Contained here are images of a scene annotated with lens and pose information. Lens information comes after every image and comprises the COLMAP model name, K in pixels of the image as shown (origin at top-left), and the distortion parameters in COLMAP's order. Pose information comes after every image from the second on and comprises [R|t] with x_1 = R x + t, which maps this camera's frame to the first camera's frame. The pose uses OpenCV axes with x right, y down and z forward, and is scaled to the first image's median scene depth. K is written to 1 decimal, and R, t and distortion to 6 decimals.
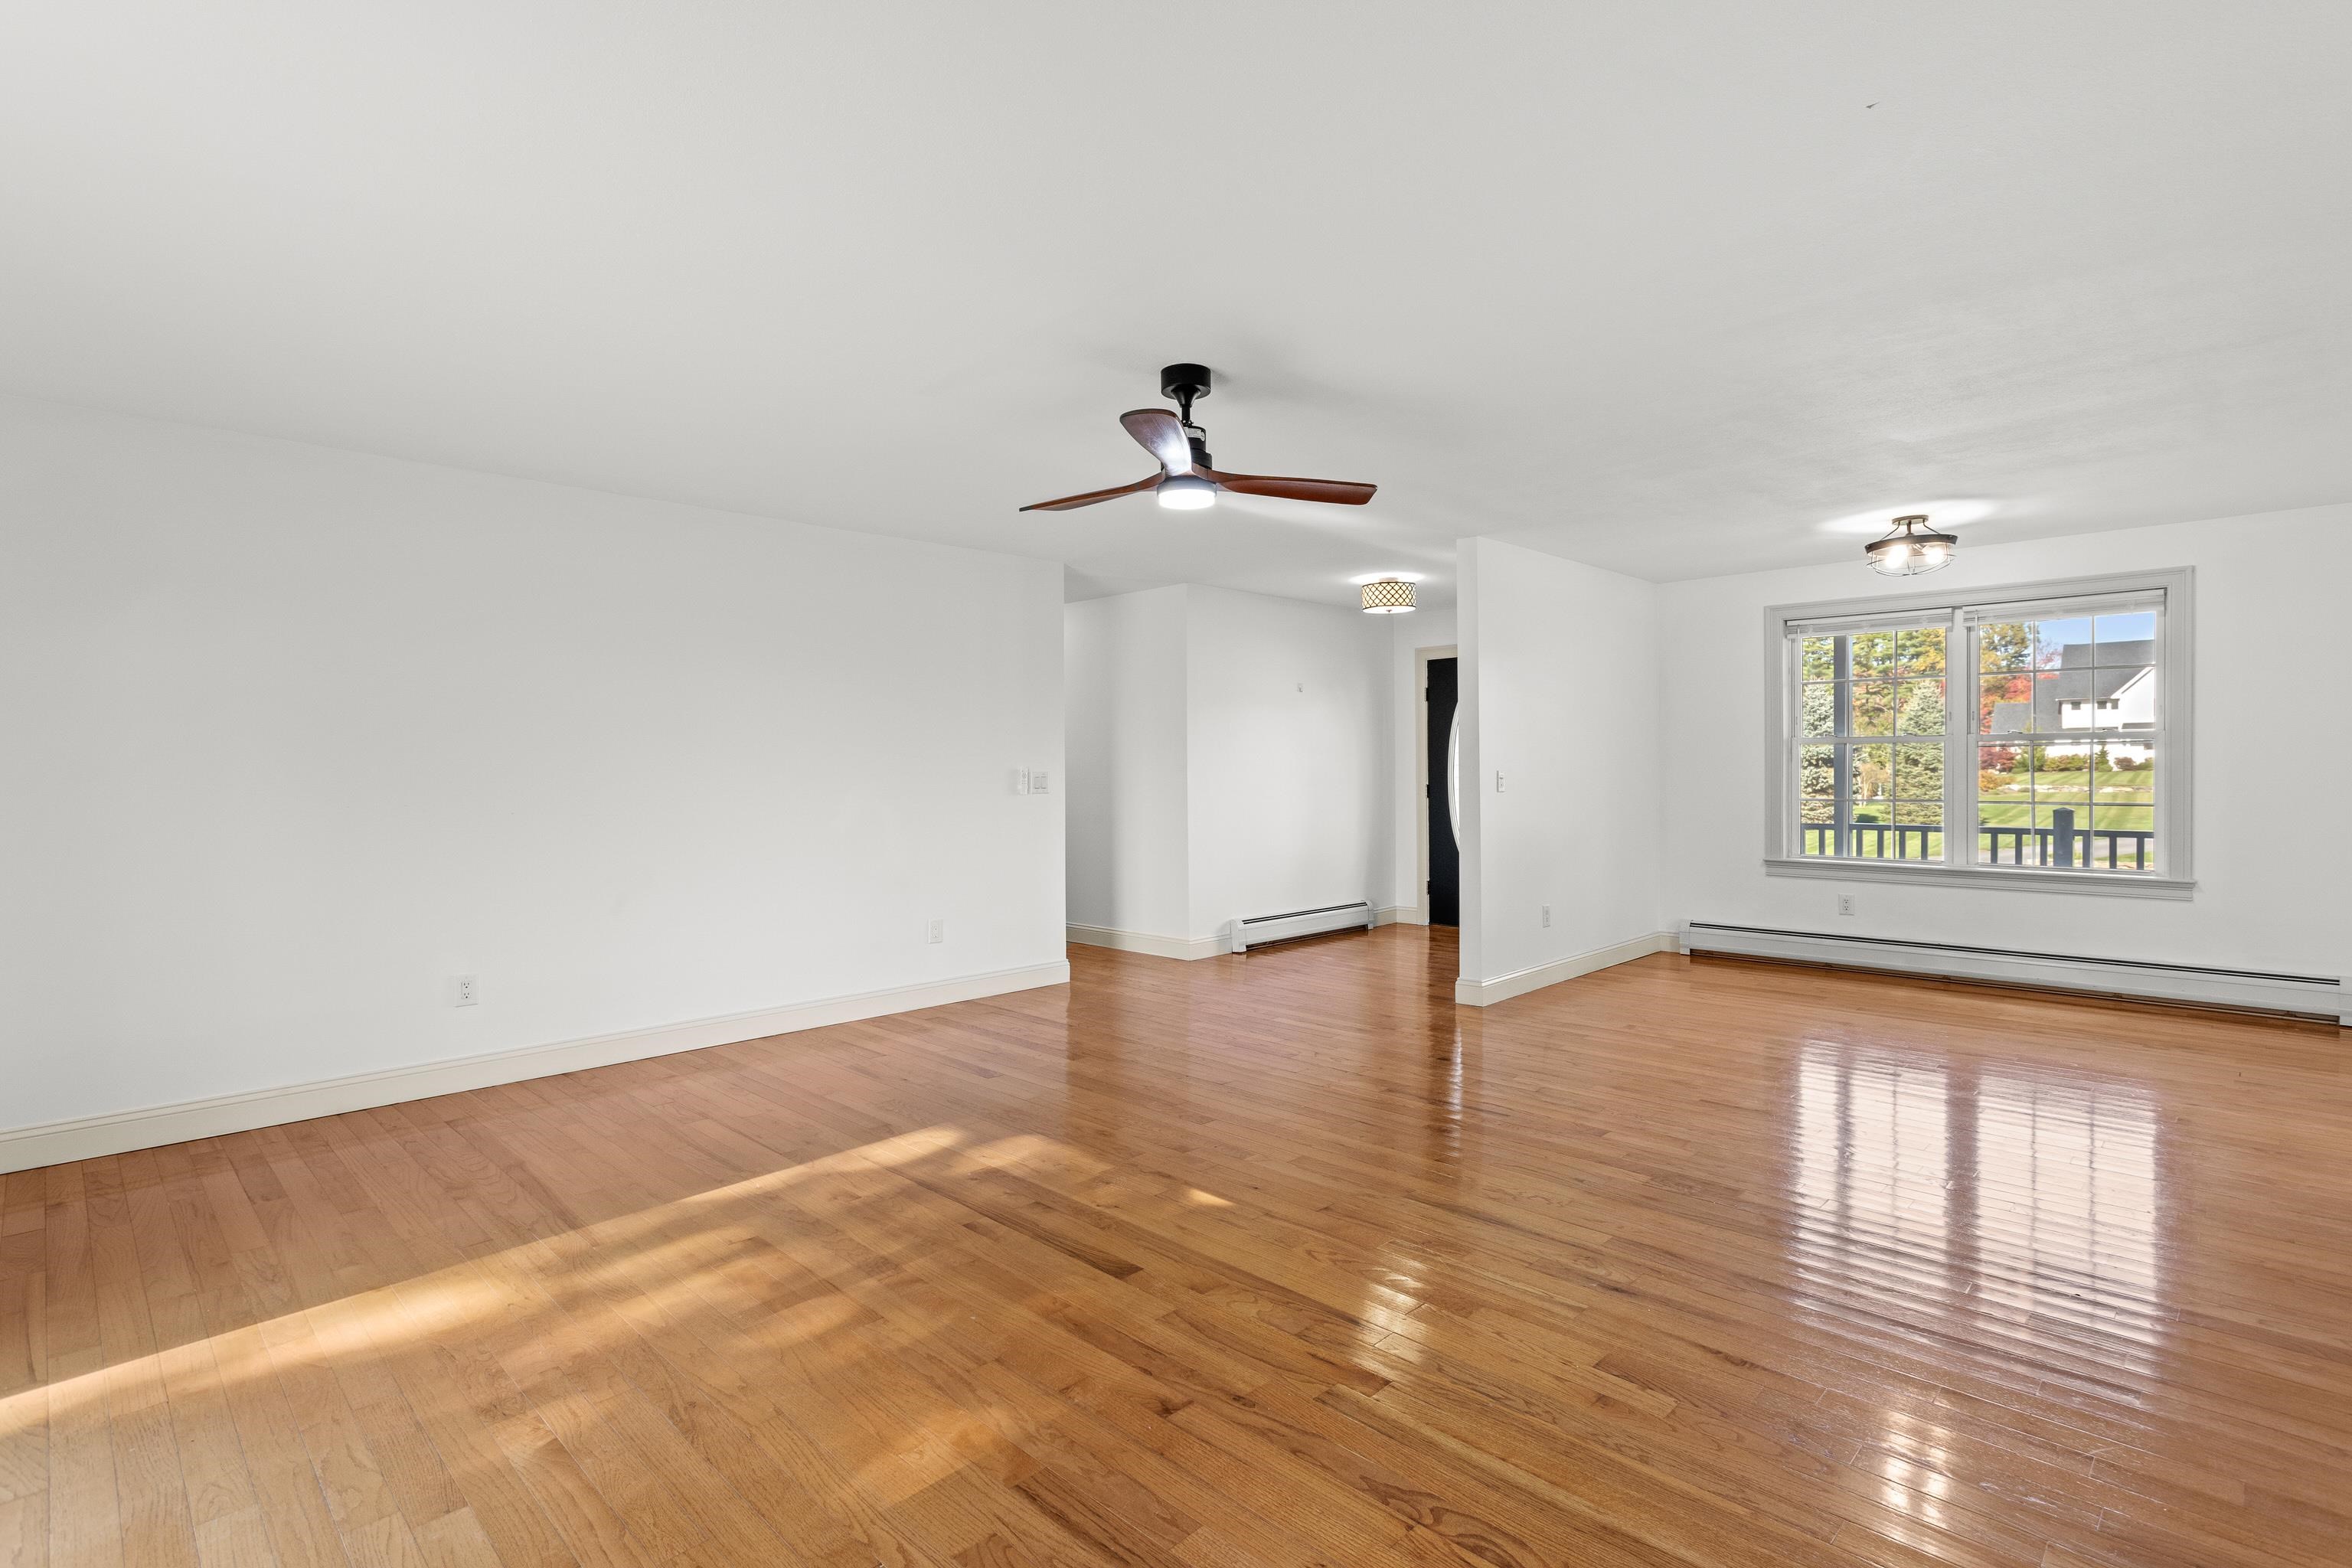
lens RADIAL K [[1129.7, 0, 1168.6], [0, 1129.7, 784.5], [0, 0, 1]] dist [0.012787, 0.000467]
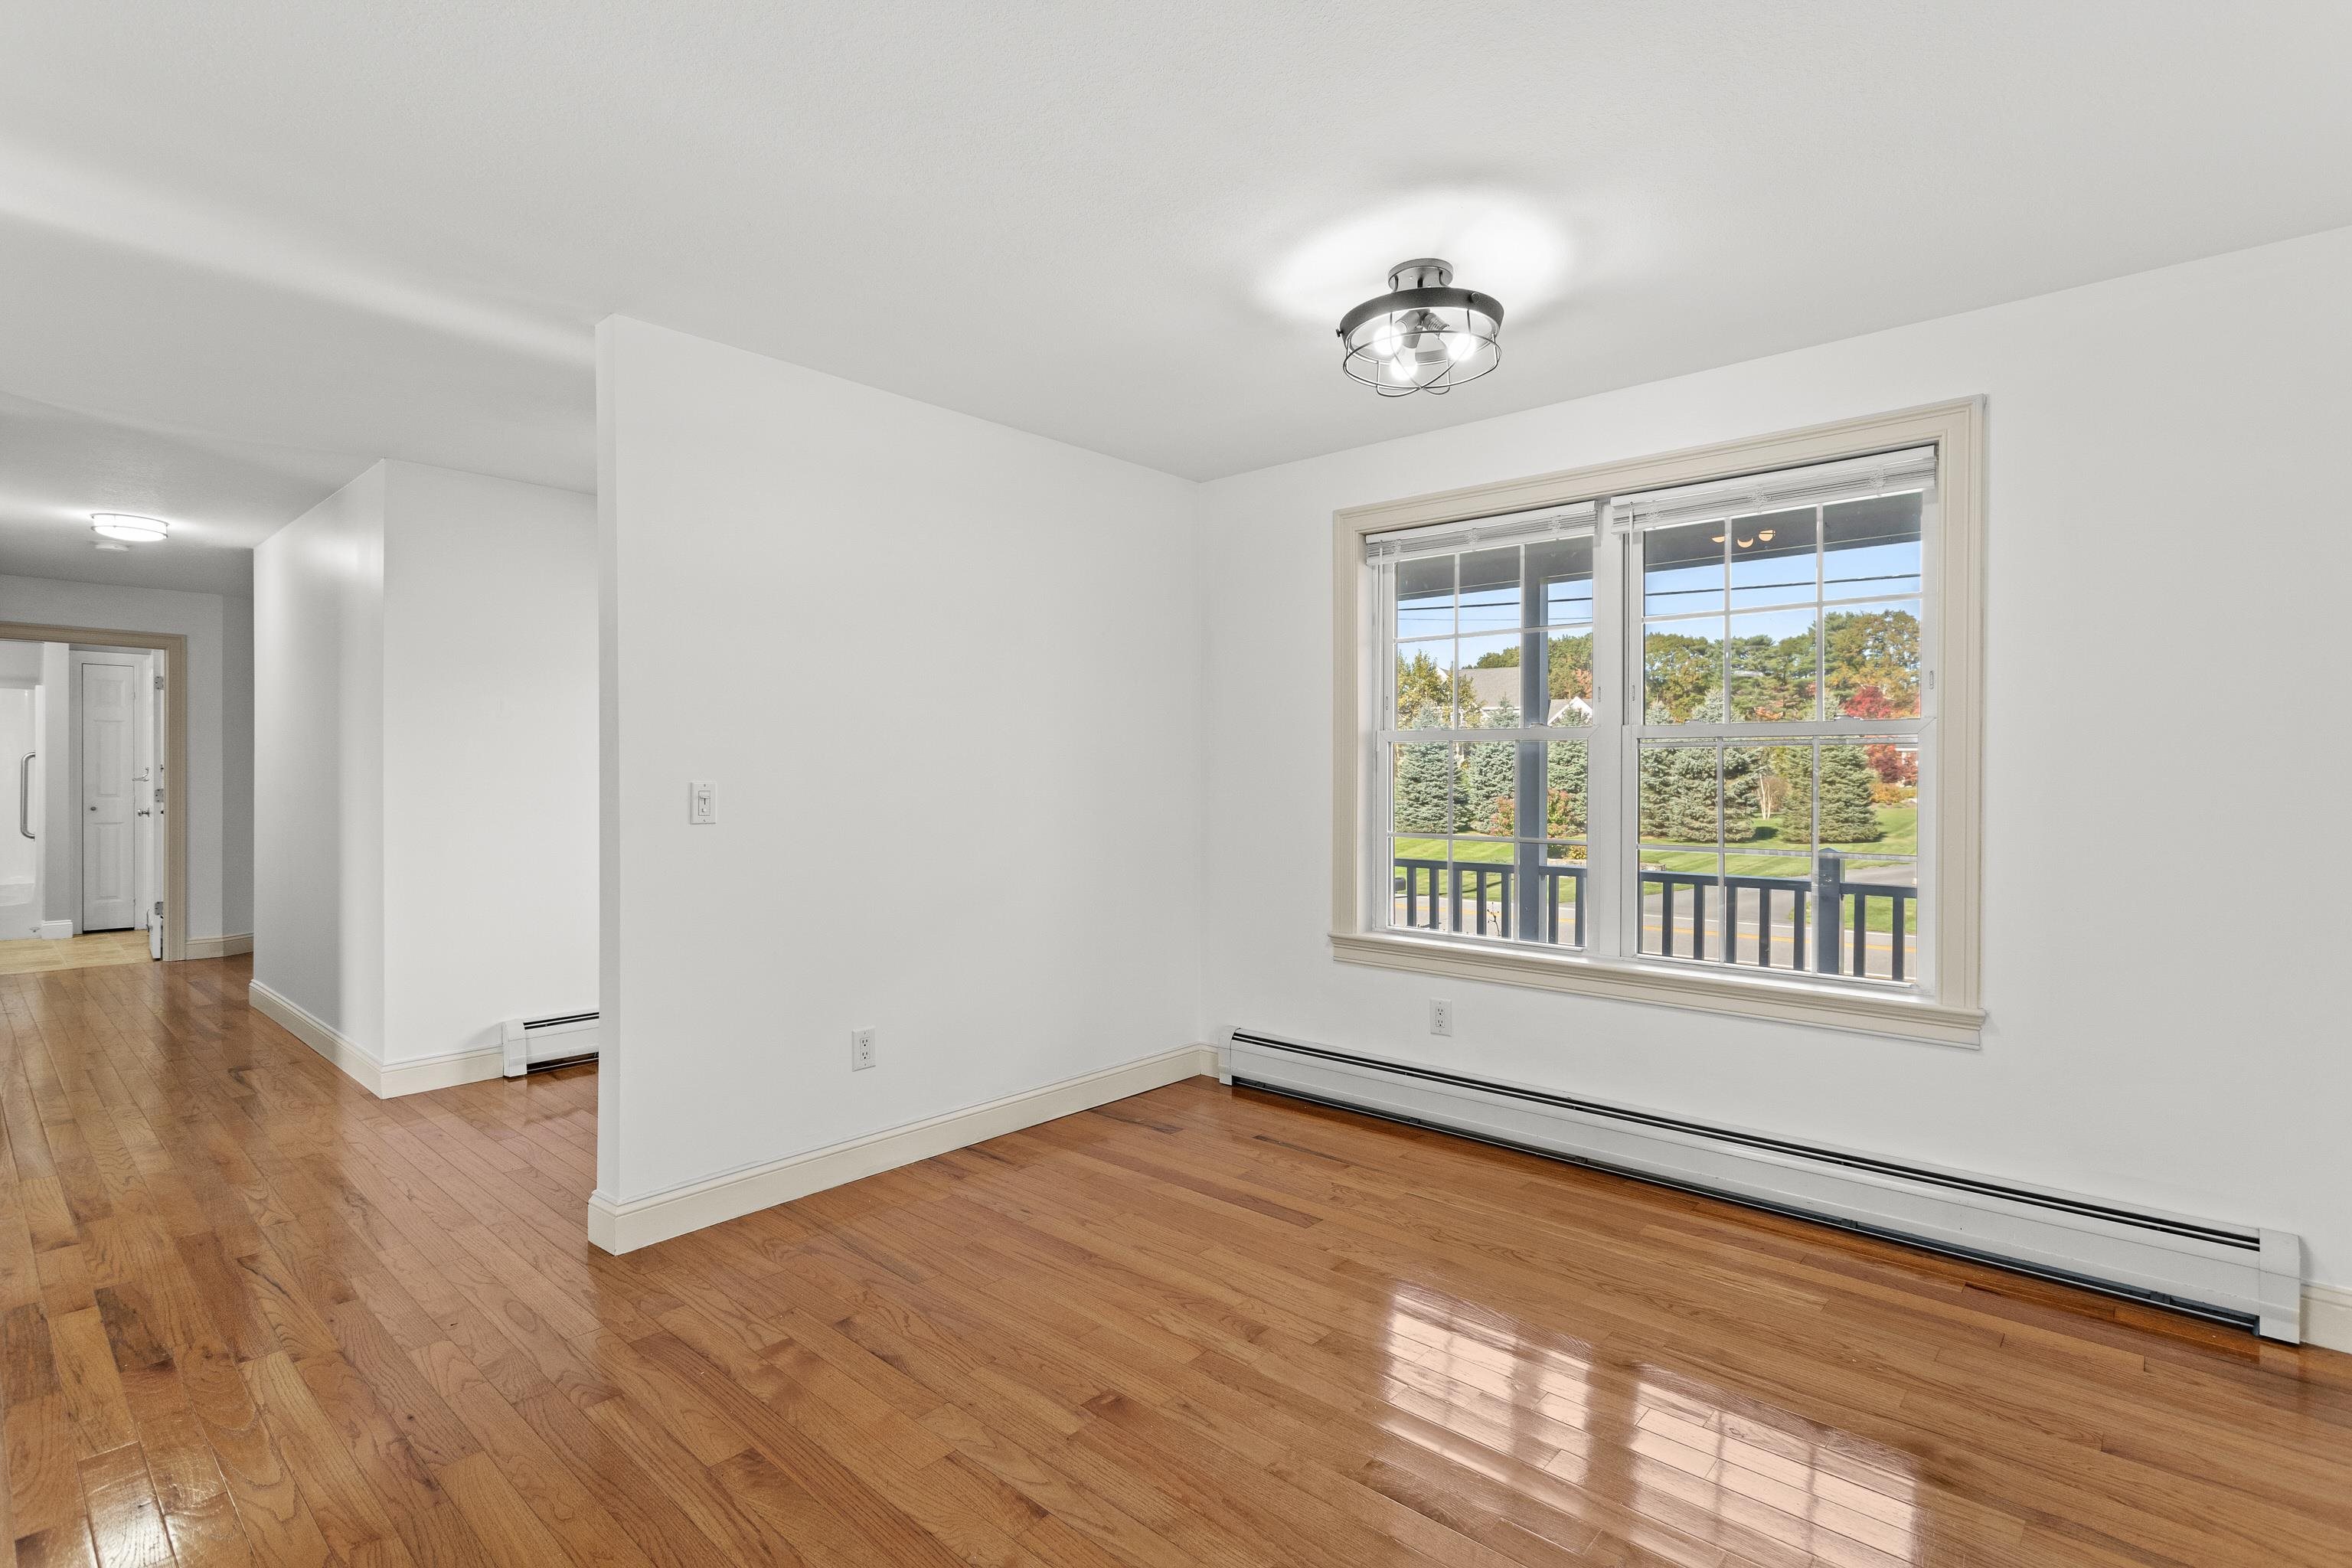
lens RADIAL K [[1129.7, 0, 1157.3], [0, 1129.7, 780.8], [0, 0, 1]] dist [0.012787, 0.000467]
pose [[0.998887, 0.012642, 0.045431, 0.409718], [-0.012363, 0.999903, -0.006408, -0.010045], [-0.045508, 0.005839, 0.998947, 0.412453]]
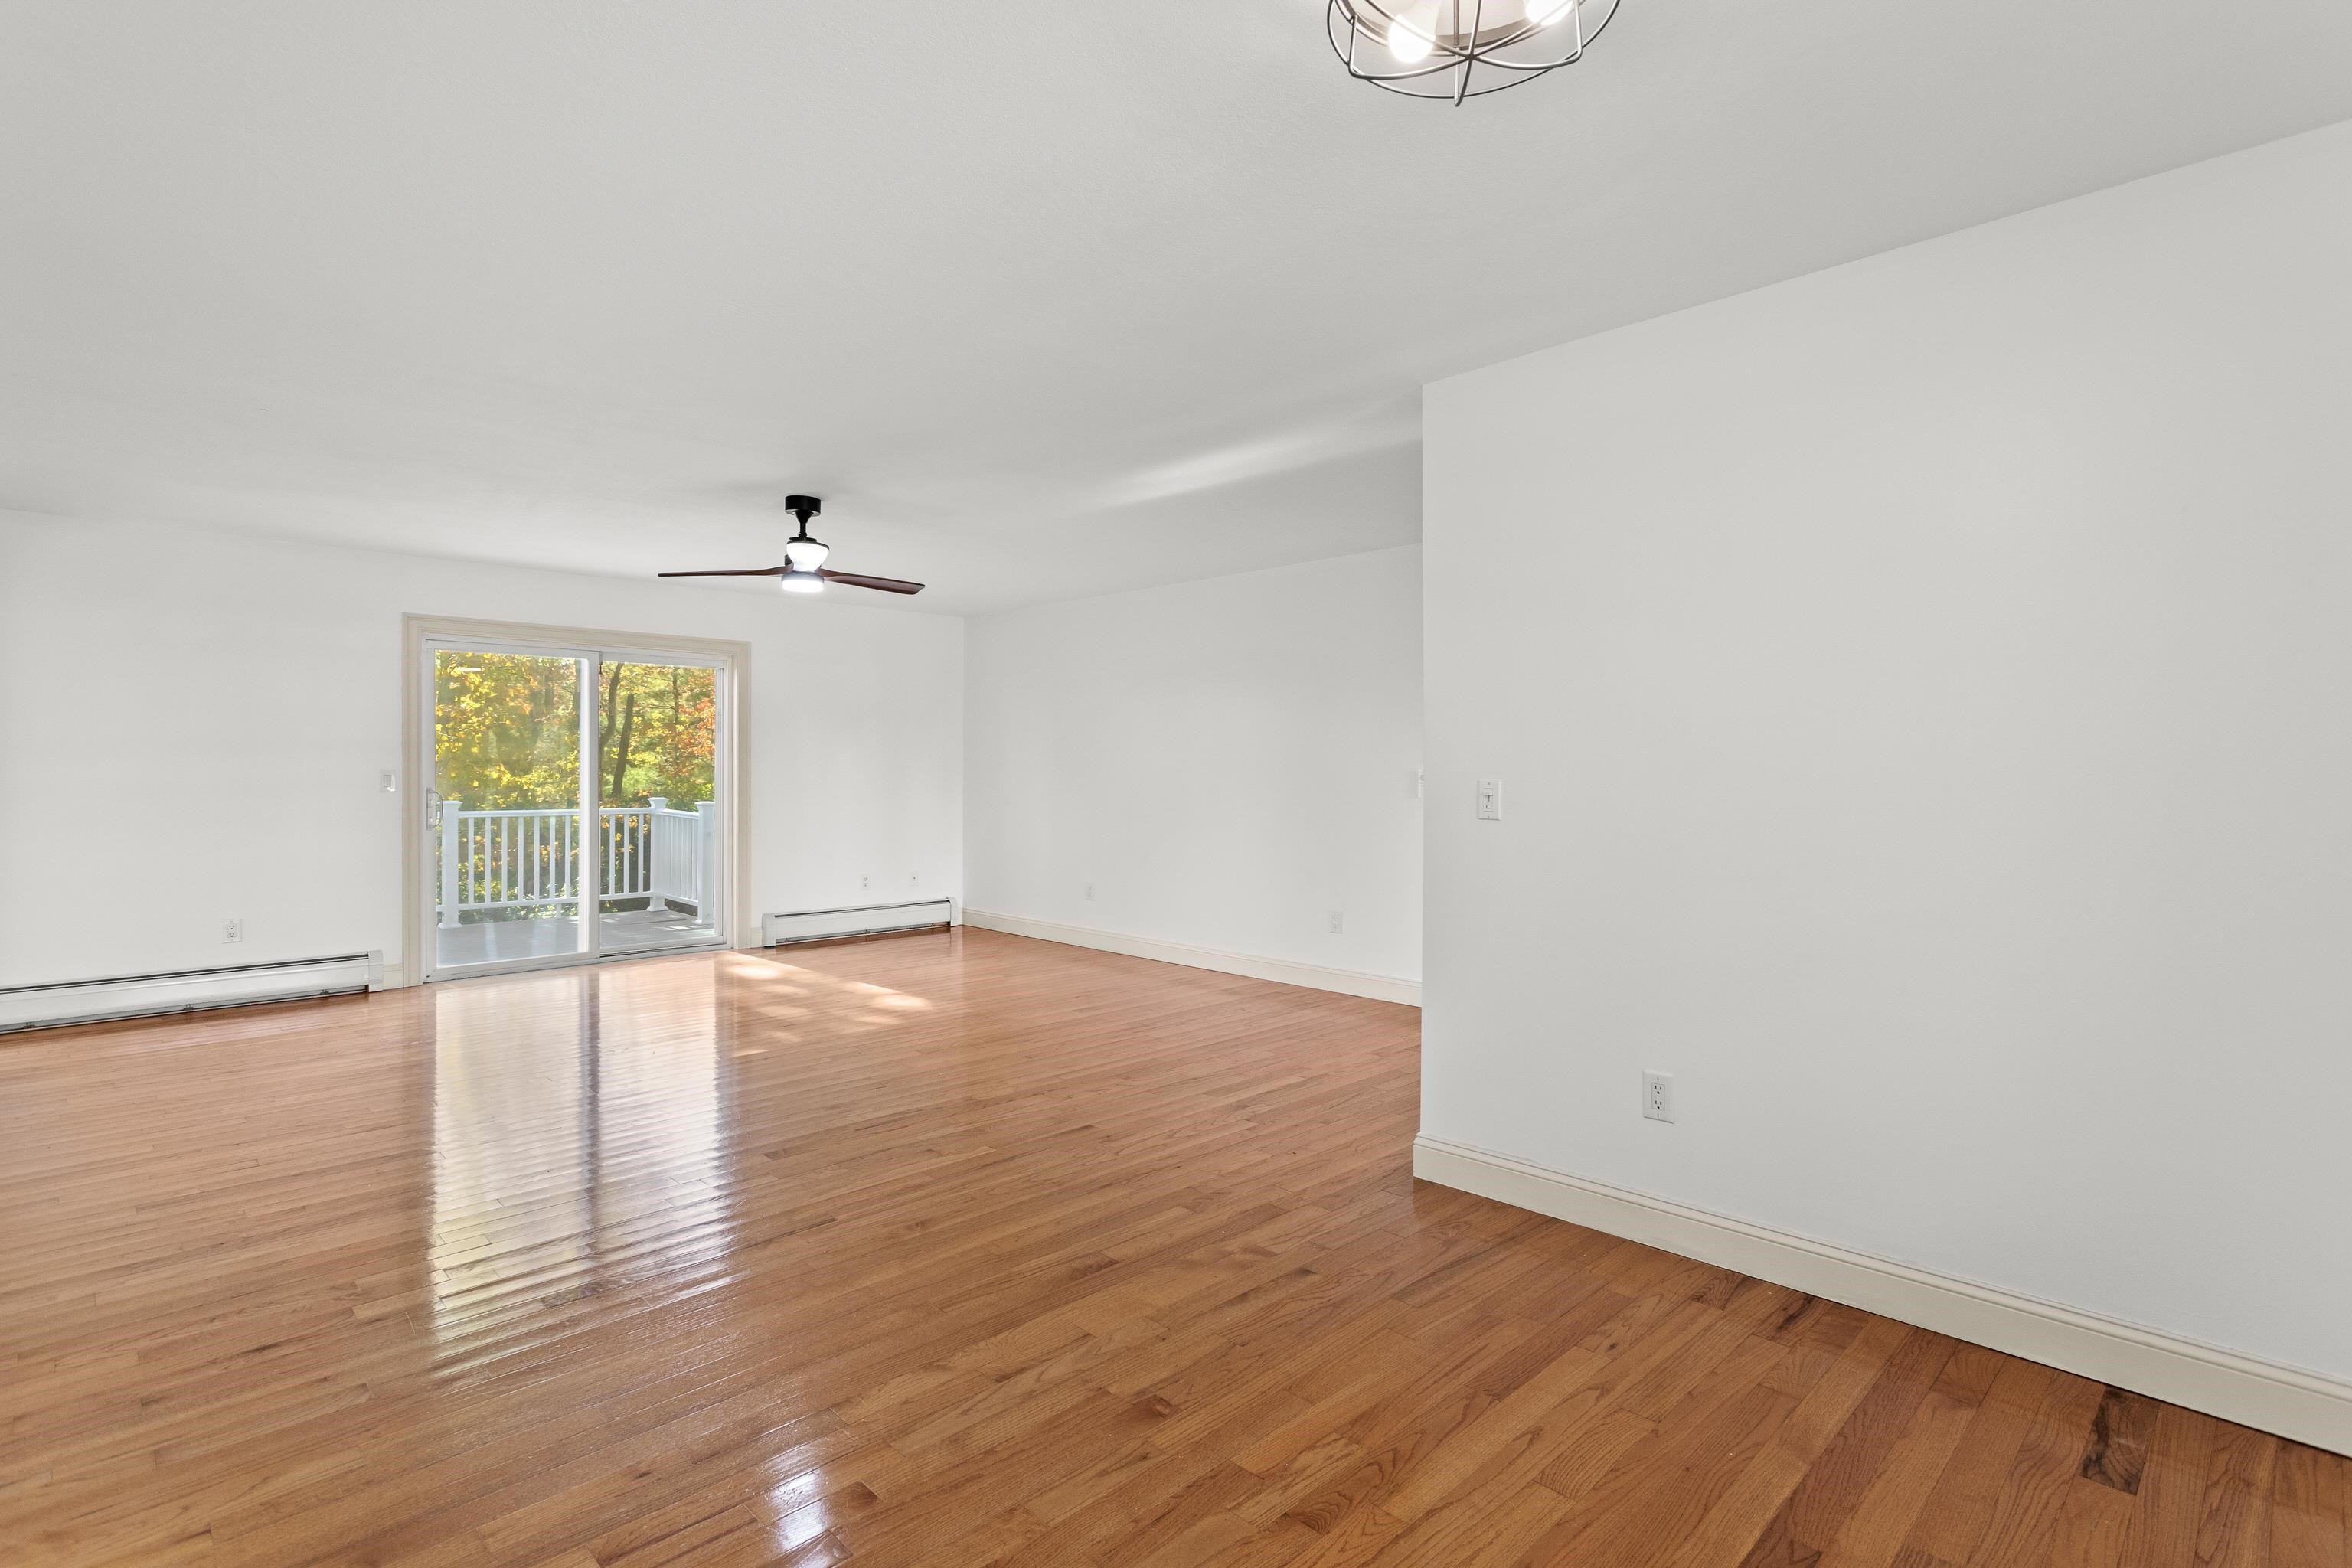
lens RADIAL K [[1129.7, 0, 1212.8], [0, 1129.7, 758.8], [0, 0, 1]] dist [0.012787, 0.000467]
pose [[0.004982, -0.002894, -0.999983, 0.704448], [-0.014240, 0.999894, -0.002965, -0.015638], [0.999886, 0.014255, 0.004940, 0.720680]]
